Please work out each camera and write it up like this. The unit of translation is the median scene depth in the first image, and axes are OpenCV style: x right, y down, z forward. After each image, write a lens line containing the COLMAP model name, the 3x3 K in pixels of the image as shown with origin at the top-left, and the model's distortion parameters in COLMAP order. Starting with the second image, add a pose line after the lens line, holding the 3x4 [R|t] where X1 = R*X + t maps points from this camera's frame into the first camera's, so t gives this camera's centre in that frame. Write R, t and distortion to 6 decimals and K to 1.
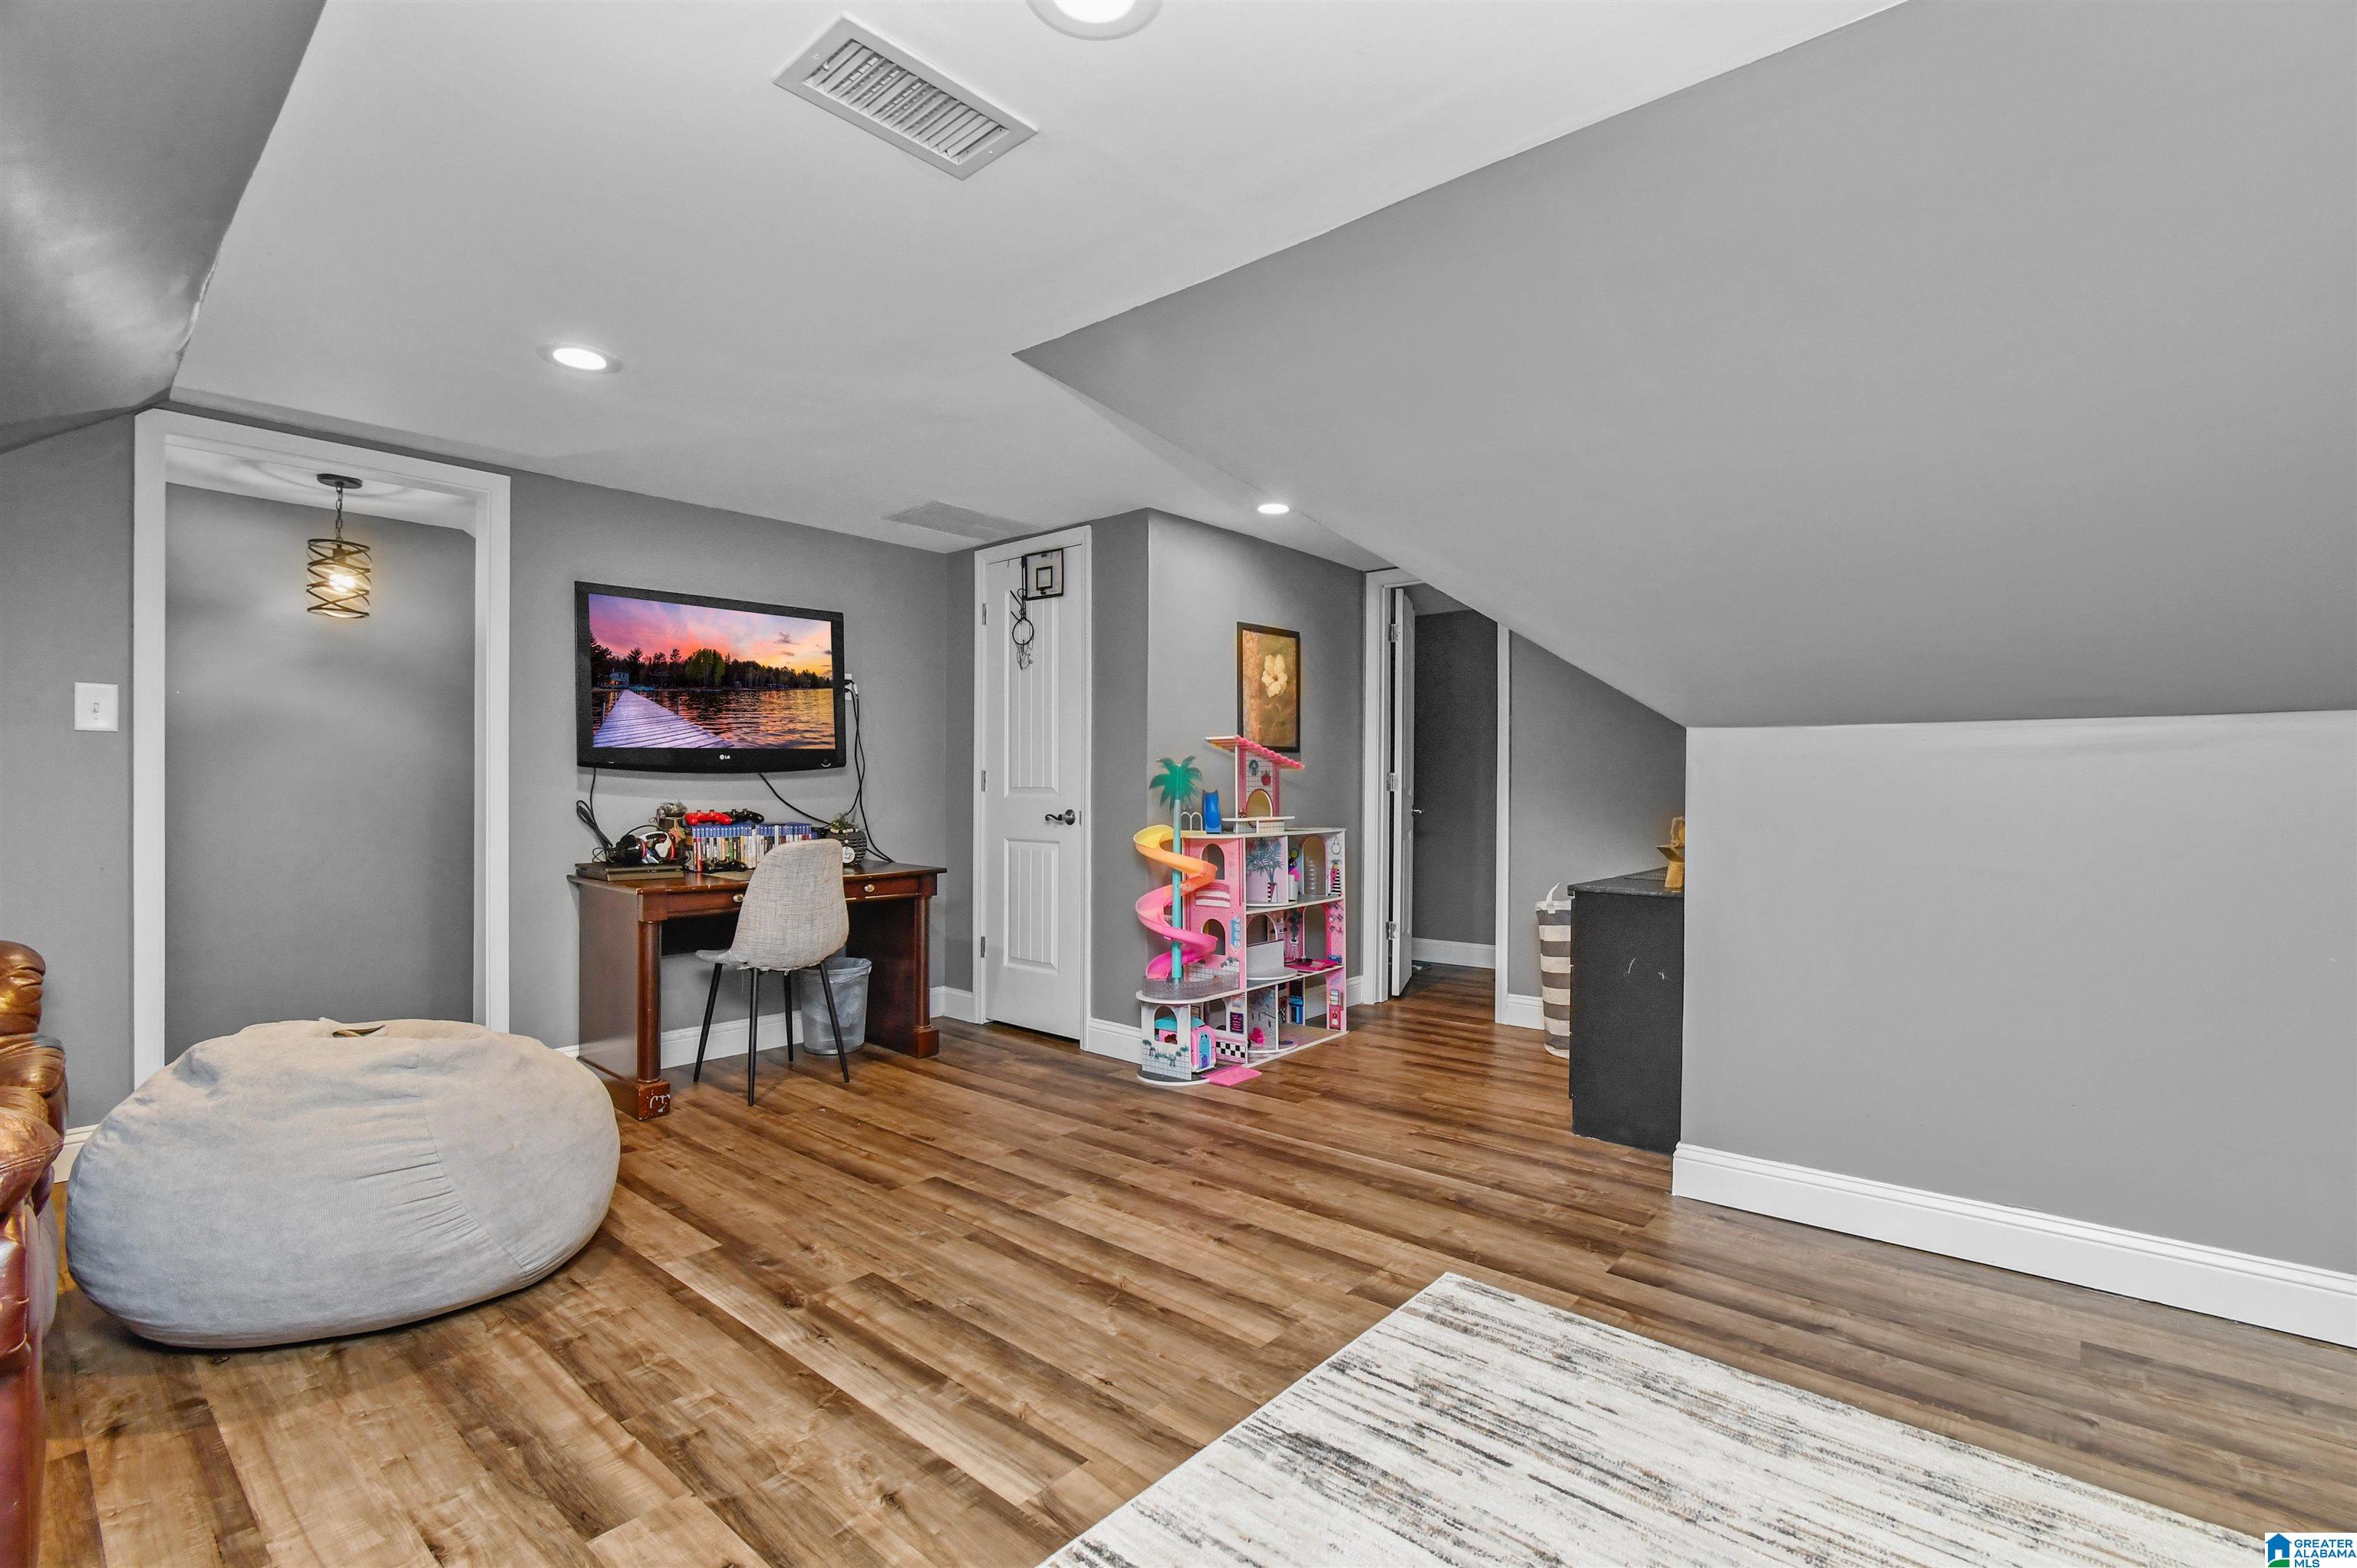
lens RADIAL K [[1076.0, 0, 1179.6], [0, 1076.0, 787.3], [0, 0, 1]] dist [-0.013981, 0.000544]
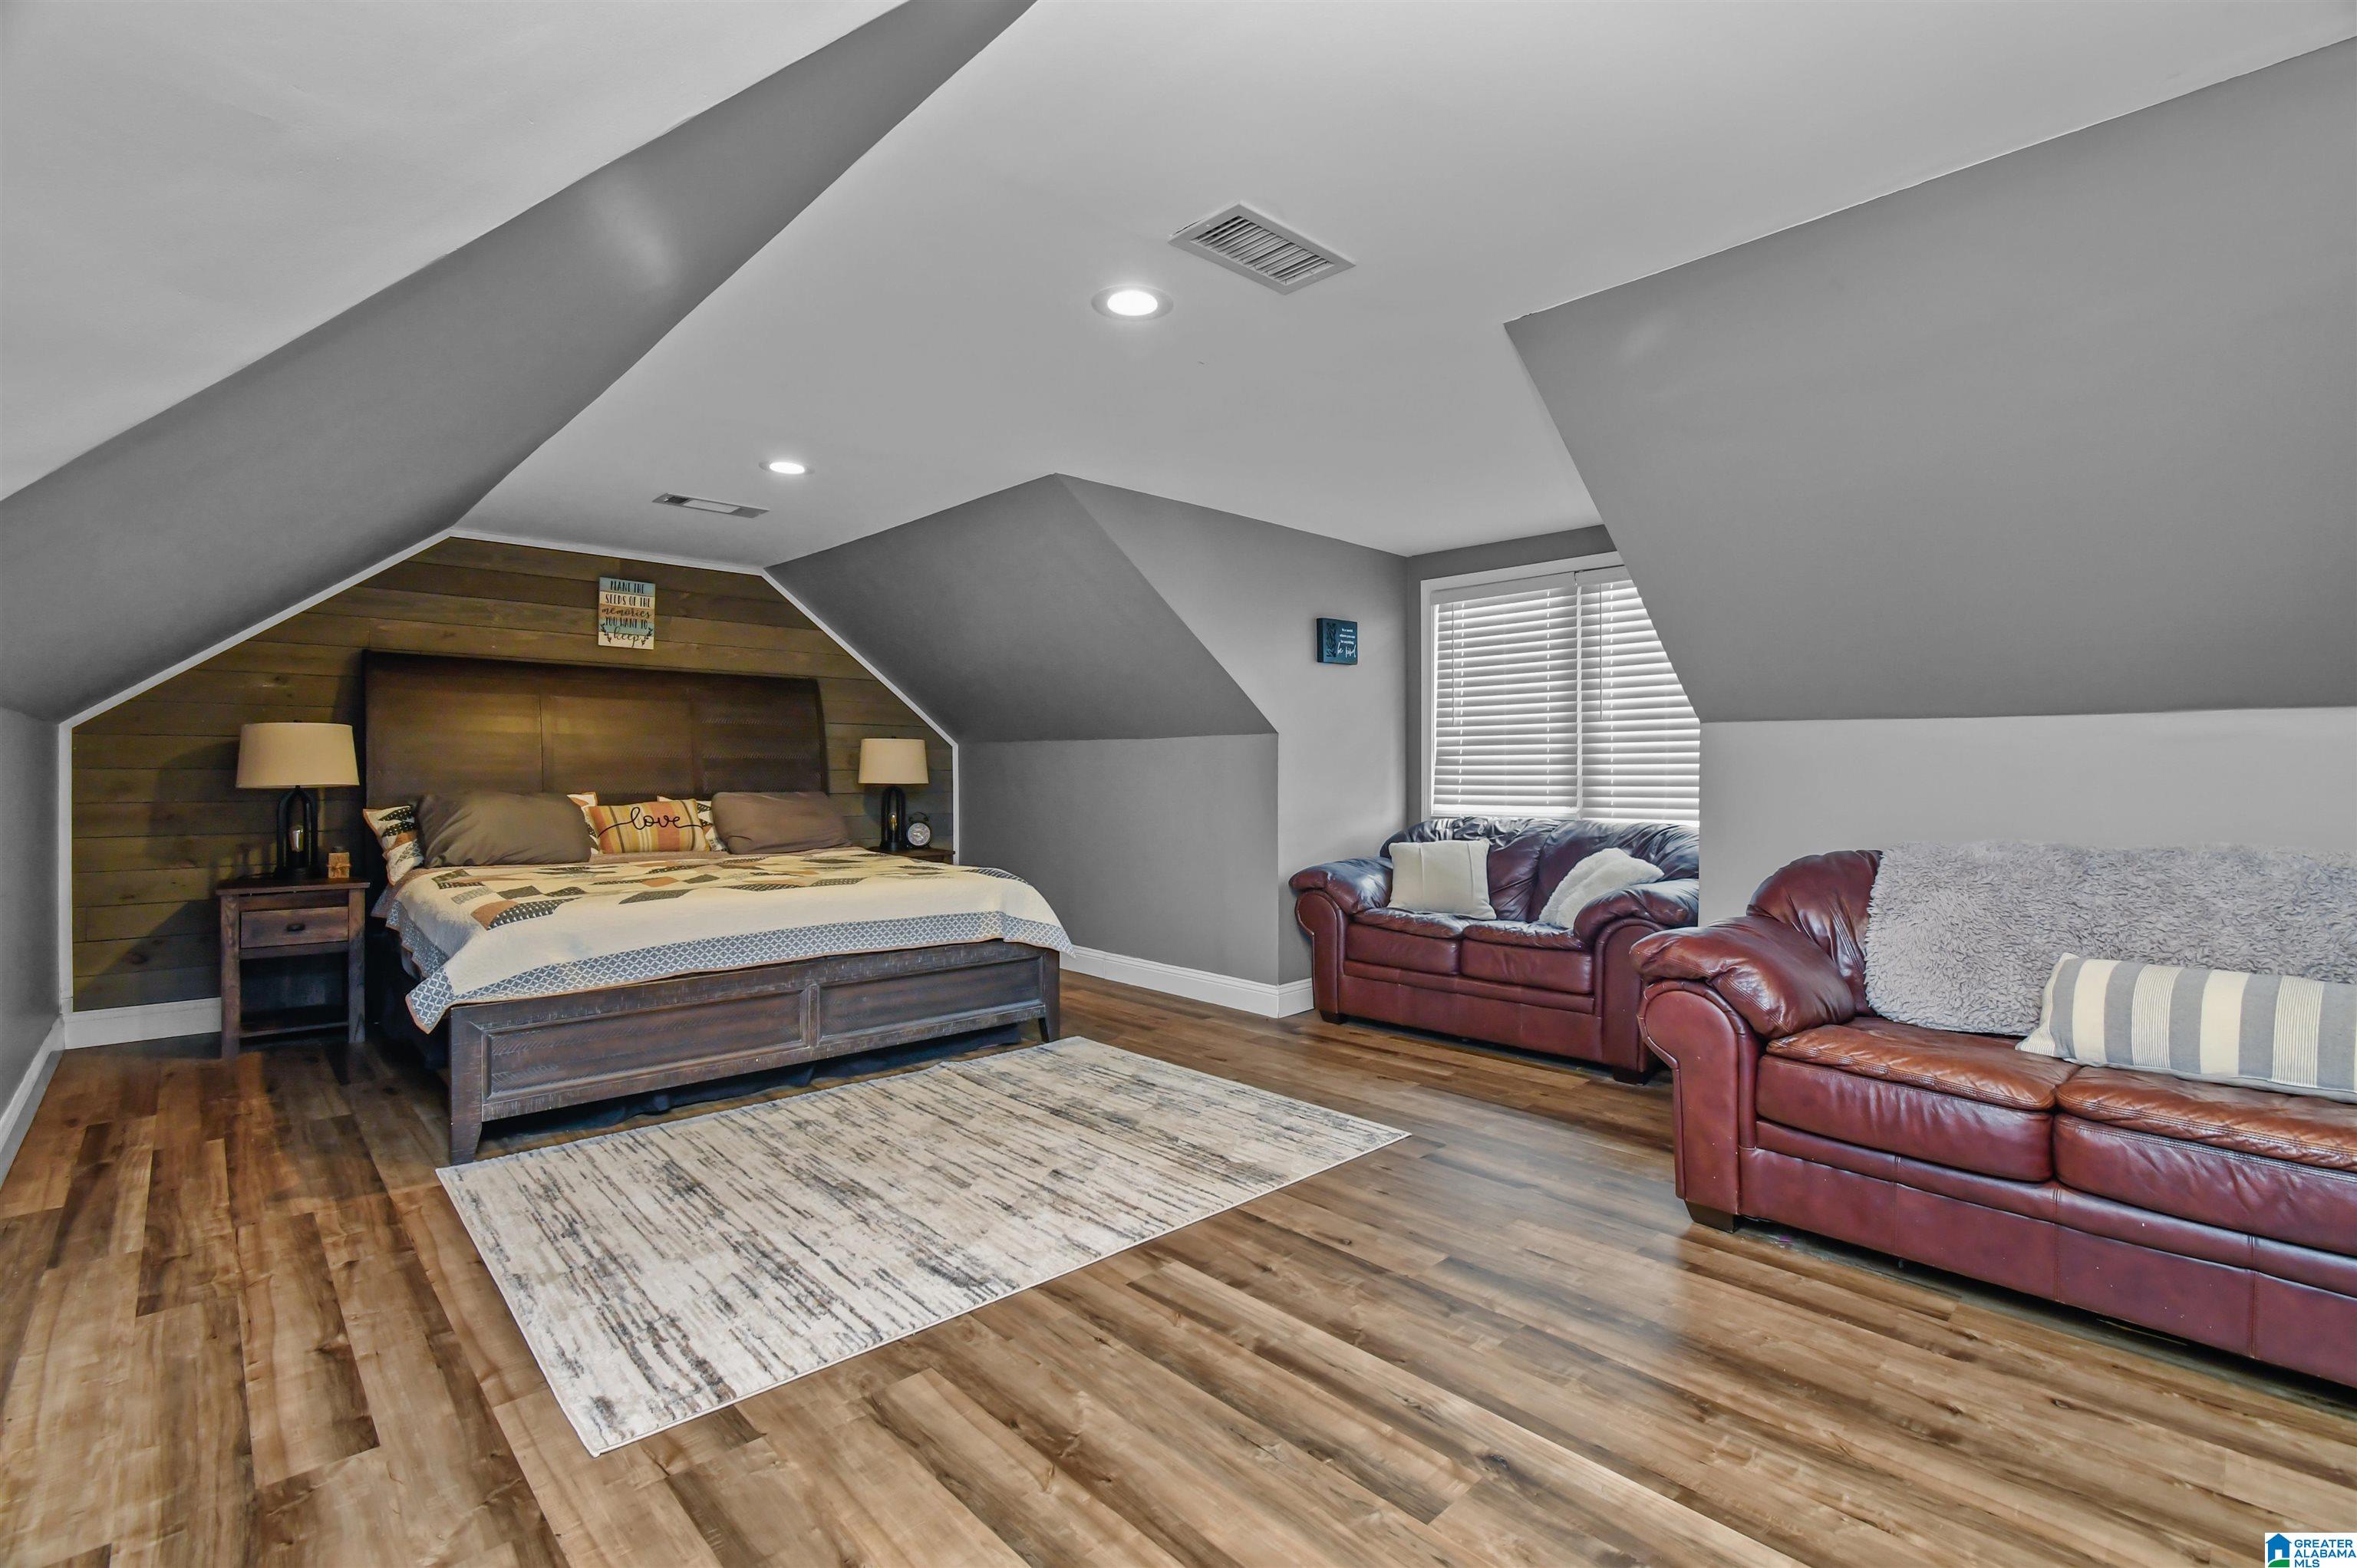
lens RADIAL K [[1076.0, 0, 1177.7], [0, 1076.0, 780.1], [0, 0, 1]] dist [-0.013981, 0.000544]
pose [[-0.994811, -0.004984, 0.101619, -0.229652], [-0.004478, 0.999976, 0.005205, 0.003625], [-0.101643, 0.004723, -0.994810, 1.888255]]
